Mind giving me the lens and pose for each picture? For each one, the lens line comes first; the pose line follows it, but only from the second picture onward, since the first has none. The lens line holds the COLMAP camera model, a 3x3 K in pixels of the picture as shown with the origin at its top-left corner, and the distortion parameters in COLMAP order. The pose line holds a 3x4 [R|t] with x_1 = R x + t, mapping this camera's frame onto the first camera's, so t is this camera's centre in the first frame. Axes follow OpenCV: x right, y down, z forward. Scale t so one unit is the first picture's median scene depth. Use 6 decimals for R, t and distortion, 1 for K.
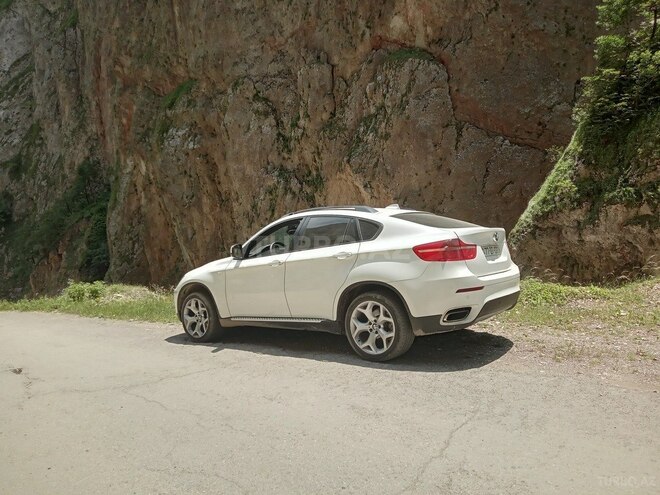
lens RADIAL K [[479.3, 0, 330.0], [0, 479.3, 247.5], [0, 0, 1]] dist [0.083805, -0.132979]
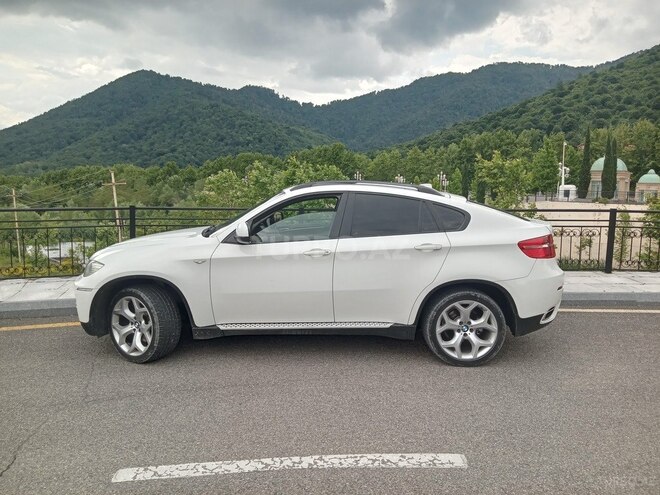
lens RADIAL K [[479.3, 0, 330.0], [0, 479.3, 247.5], [0, 0, 1]] dist [0.083805, -0.132979]
pose [[0.789768, -0.016643, 0.613180, -0.630340], [-0.063522, 0.992038, 0.108742, -0.064380], [-0.610108, -0.124831, 0.782423, 0.457842]]
